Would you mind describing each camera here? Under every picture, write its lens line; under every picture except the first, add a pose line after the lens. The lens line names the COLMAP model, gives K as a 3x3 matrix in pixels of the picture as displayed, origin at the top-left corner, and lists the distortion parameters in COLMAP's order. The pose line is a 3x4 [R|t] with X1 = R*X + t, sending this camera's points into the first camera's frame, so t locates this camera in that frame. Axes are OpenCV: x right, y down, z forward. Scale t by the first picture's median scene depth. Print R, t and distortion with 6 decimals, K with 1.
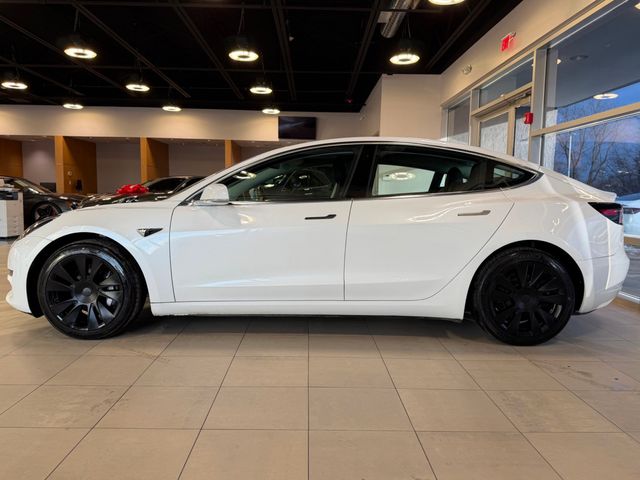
lens RADIAL K [[493.6, 0, 320.0], [0, 493.6, 240.0], [0, 0, 1]] dist [0.013014, -0.000251]
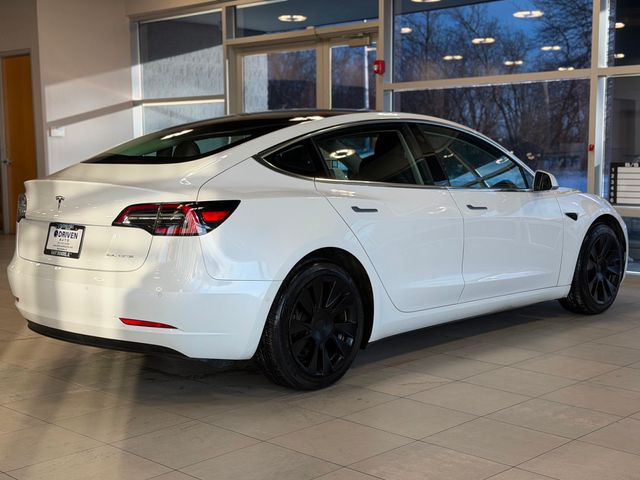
lens RADIAL K [[919.3, 0, 320.0], [0, 919.3, 240.0], [0, 0, 1]] dist [0.101694, -0.062407]
pose [[0.710975, -0.093411, 0.696986, -0.637573], [0.083209, 0.995350, 0.048519, -0.042399], [-0.698277, 0.023499, 0.715442, 0.004775]]
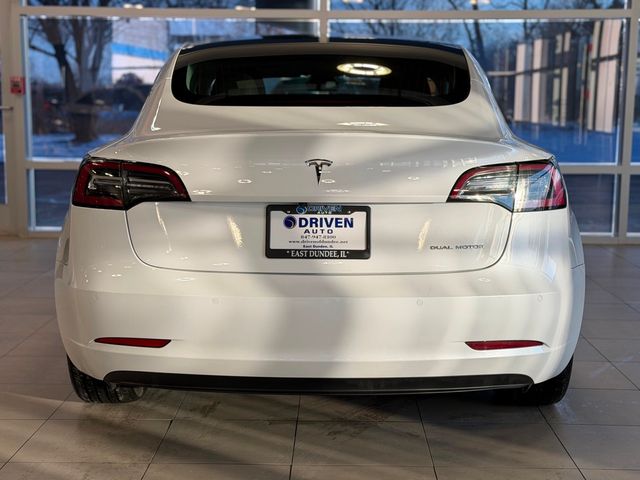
lens RADIAL K [[1025.9, 0, 320.0], [0, 1025.9, 240.0], [0, 0, 1]] dist [-0.005993, -0.001648]
pose [[0.032200, -0.150128, 0.988142, -0.738294], [0.079681, 0.985893, 0.147190, -0.083592], [-0.996300, 0.073997, 0.043708, 0.536320]]
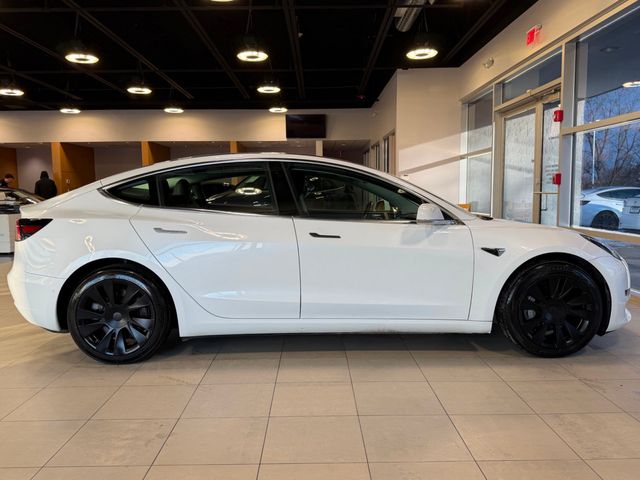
lens RADIAL K [[525.4, 0, 320.0], [0, 525.4, 240.0], [0, 0, 1]] dist [0.015079, -0.001588]
pose [[0.999507, -0.028171, -0.013851, -0.025681], [0.028166, 0.999603, -0.000498, -0.017814], [0.013860, 0.000107, 0.999904, -0.015882]]
